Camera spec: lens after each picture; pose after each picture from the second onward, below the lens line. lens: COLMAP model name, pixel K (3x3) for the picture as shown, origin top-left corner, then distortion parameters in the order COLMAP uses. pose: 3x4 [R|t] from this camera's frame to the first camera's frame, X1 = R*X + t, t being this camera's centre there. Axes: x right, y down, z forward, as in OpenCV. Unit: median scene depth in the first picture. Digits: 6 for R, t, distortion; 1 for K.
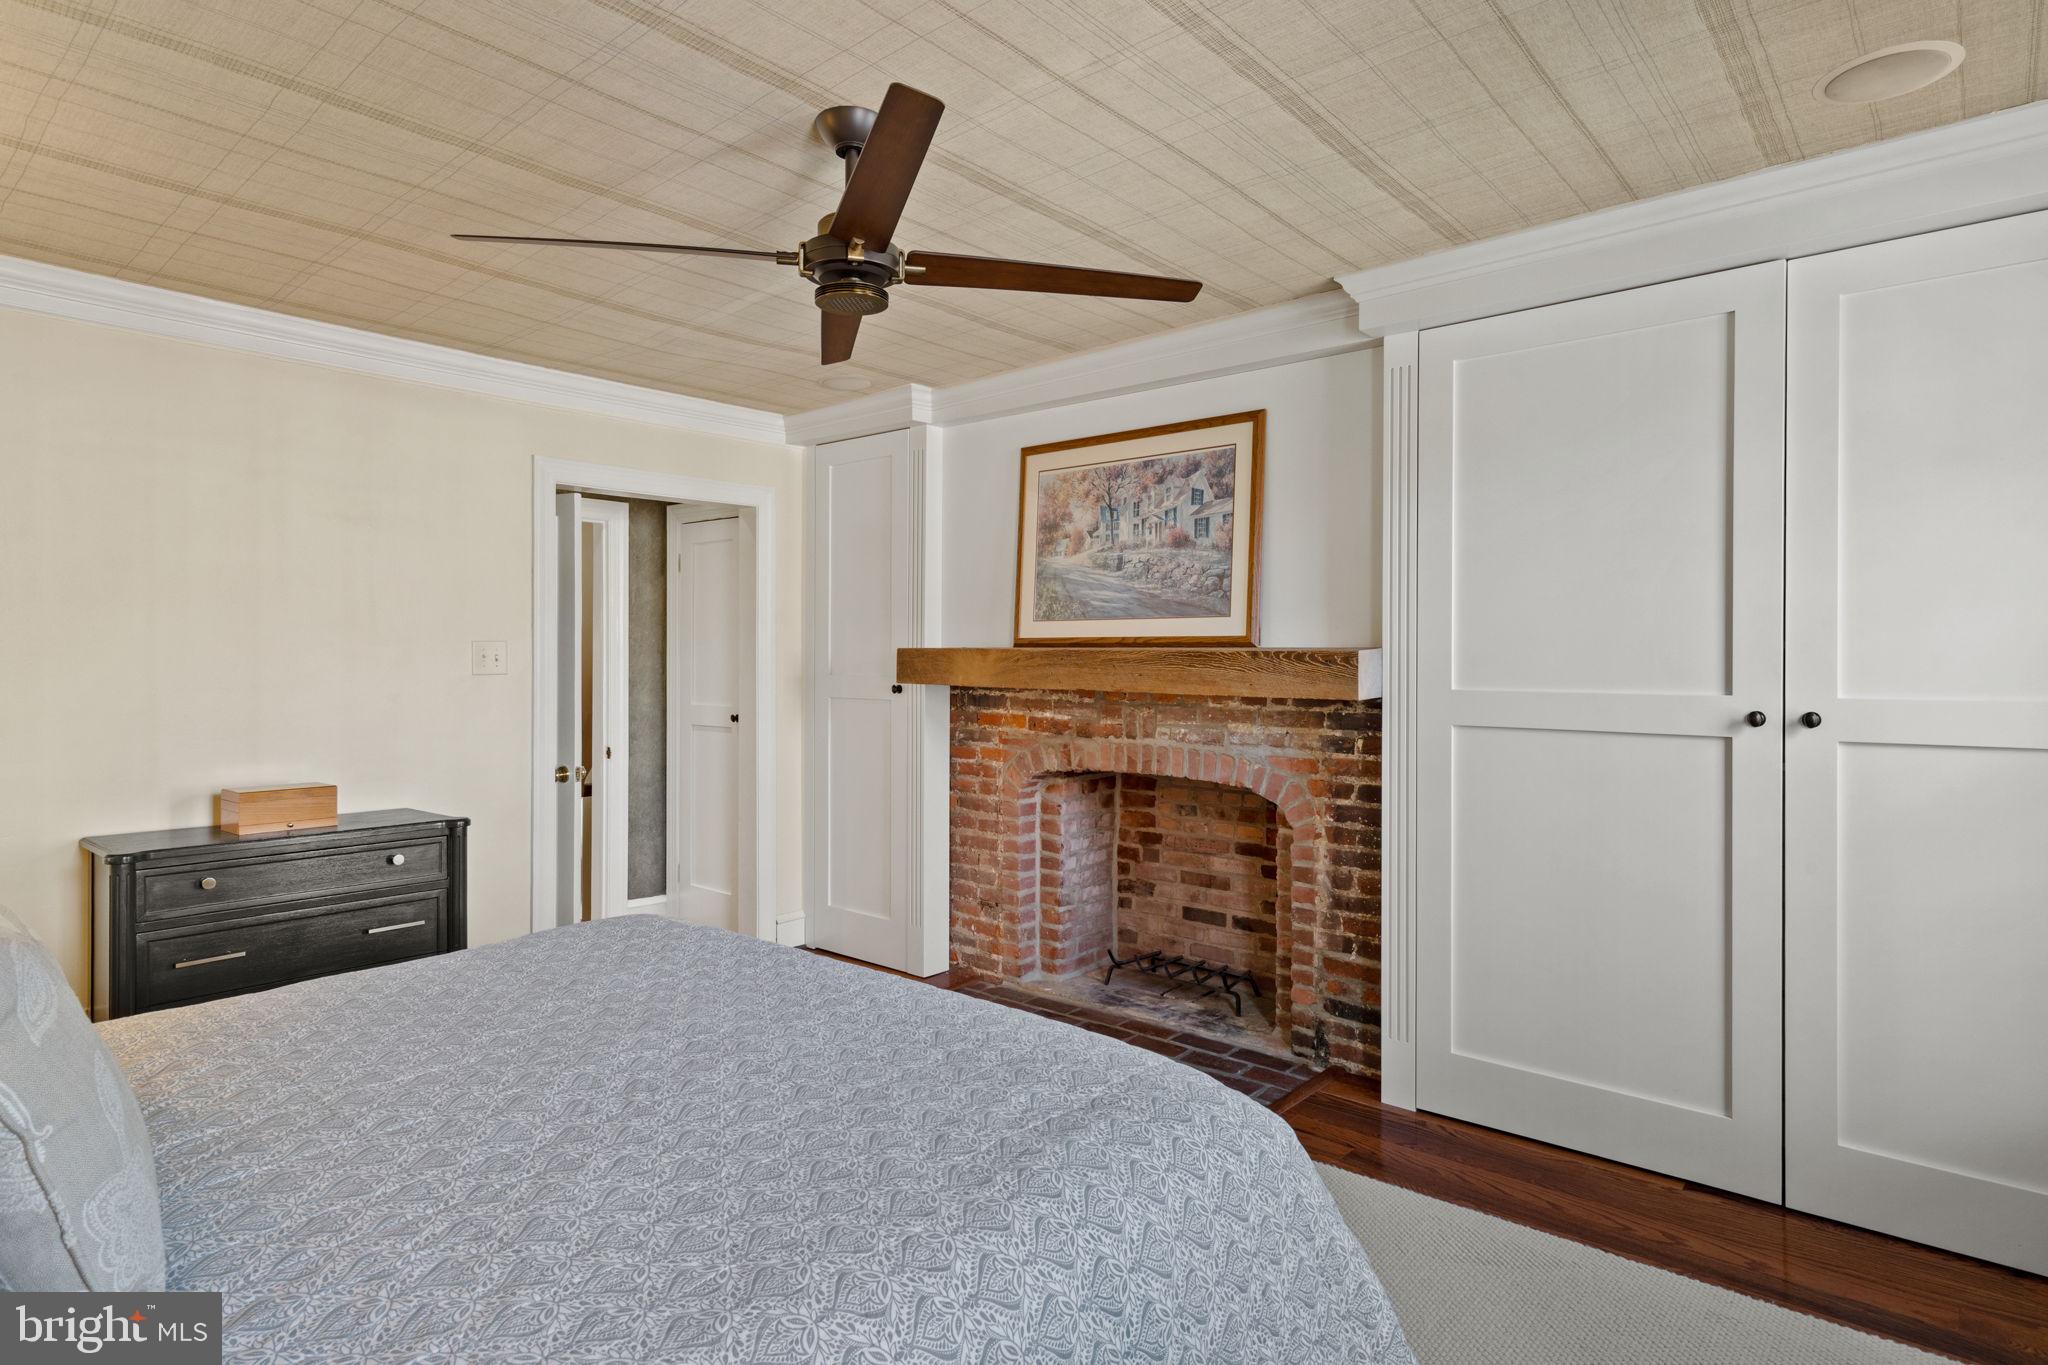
lens RADIAL K [[1100.1, 0, 1024.5], [0, 1100.1, 666.0], [0, 0, 1]] dist [0.004535, 0.000165]
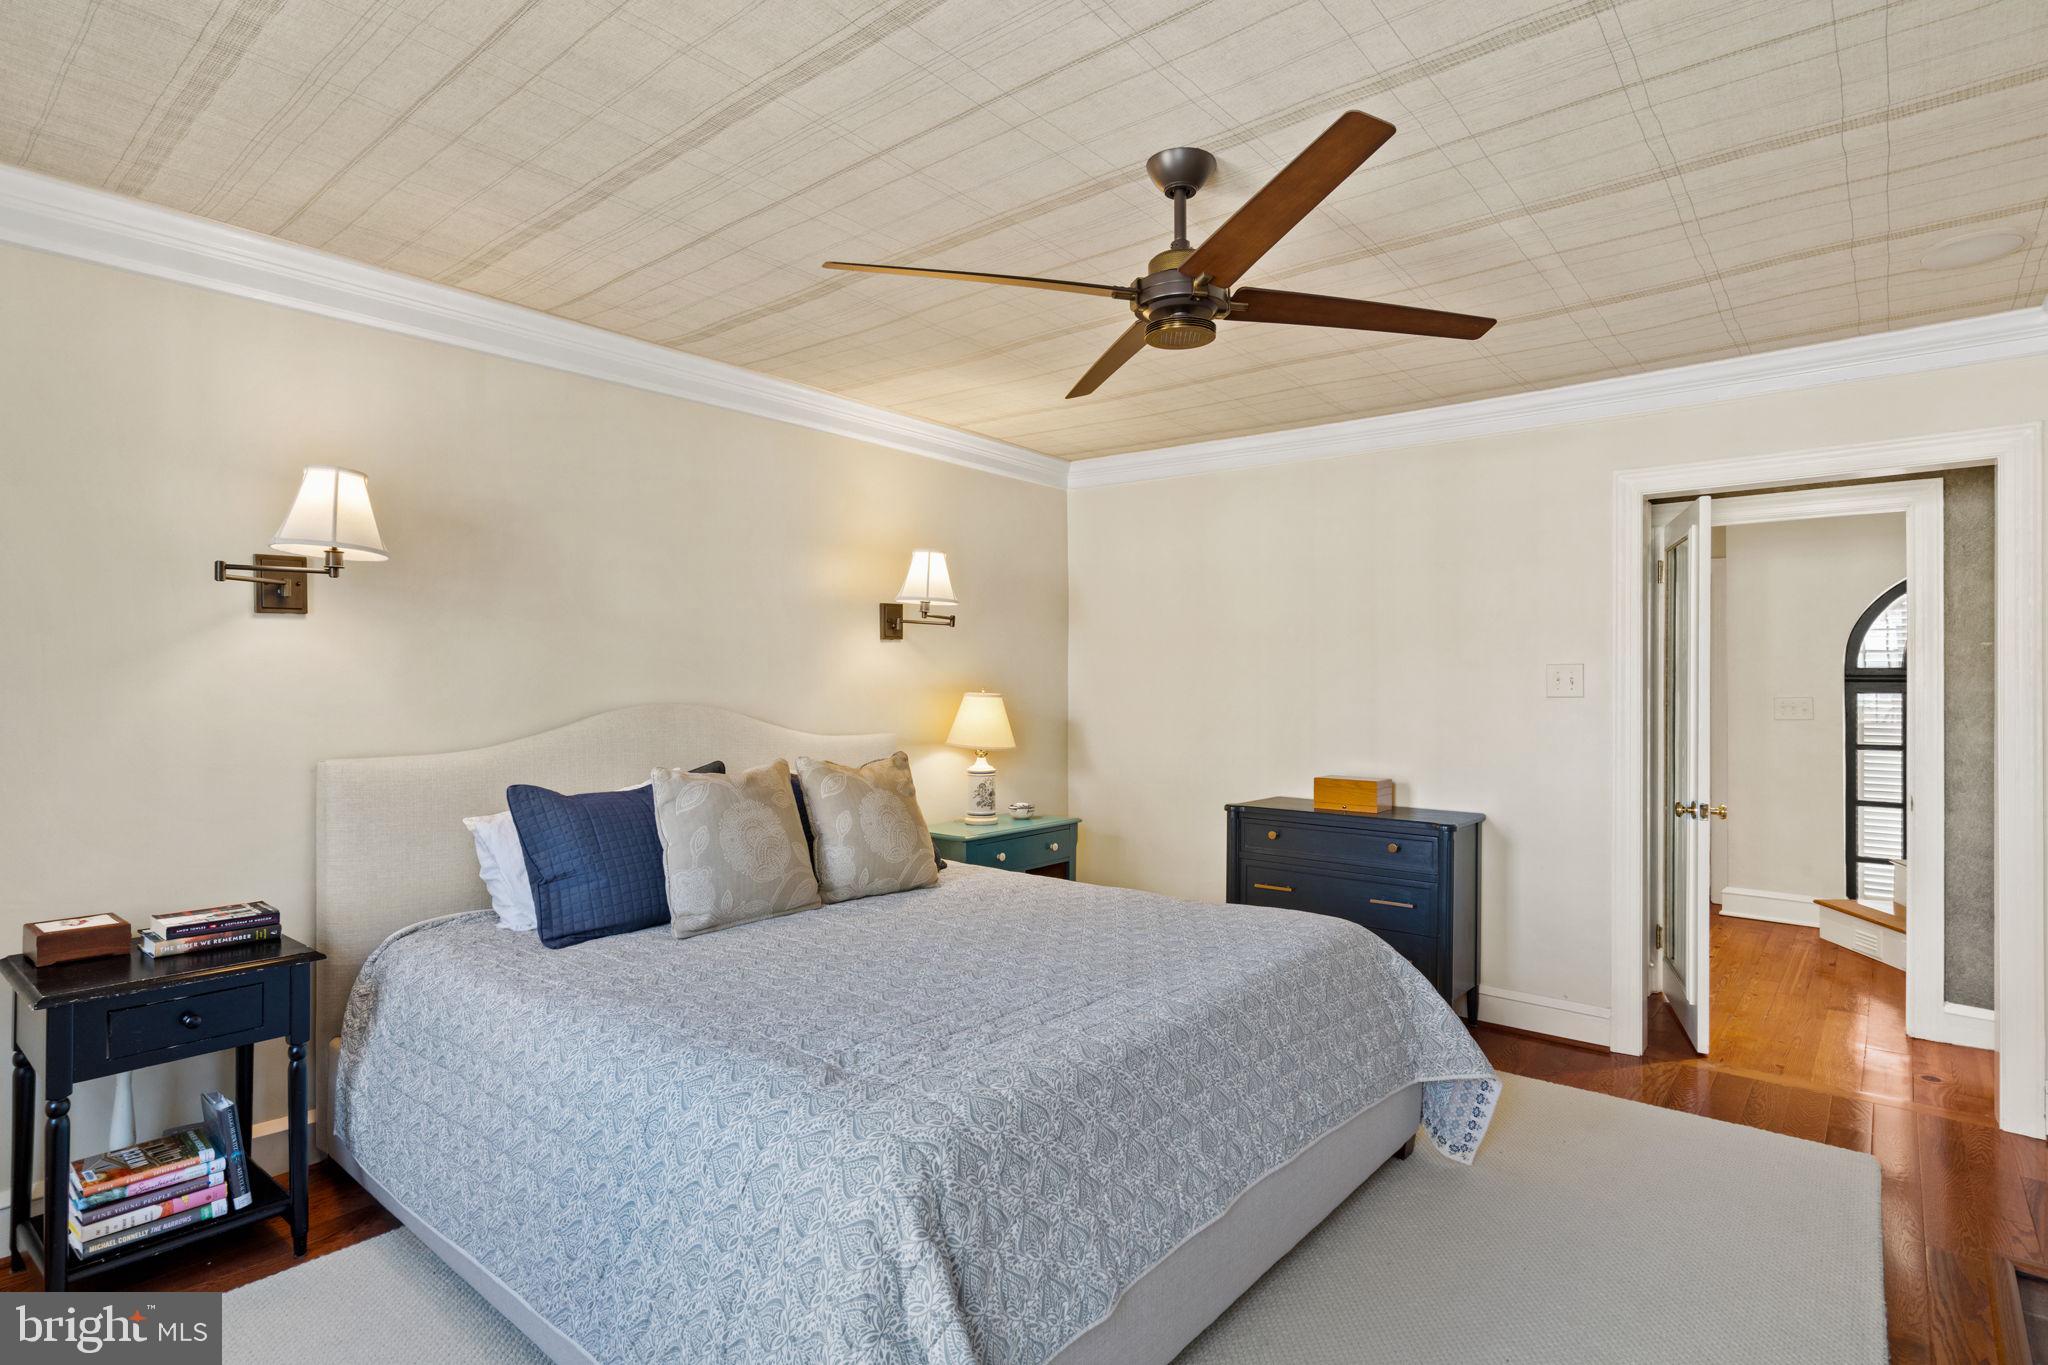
lens RADIAL K [[1045.2, 0, 1024.8], [0, 1045.2, 682.4], [0, 0, 1]] dist [0.000079, 0.000070]
pose [[0.018786, 0.002719, -0.999820, 0.528491], [-0.008759, 0.999958, 0.002554, -0.004377], [0.999785, 0.008710, 0.018809, 0.536565]]
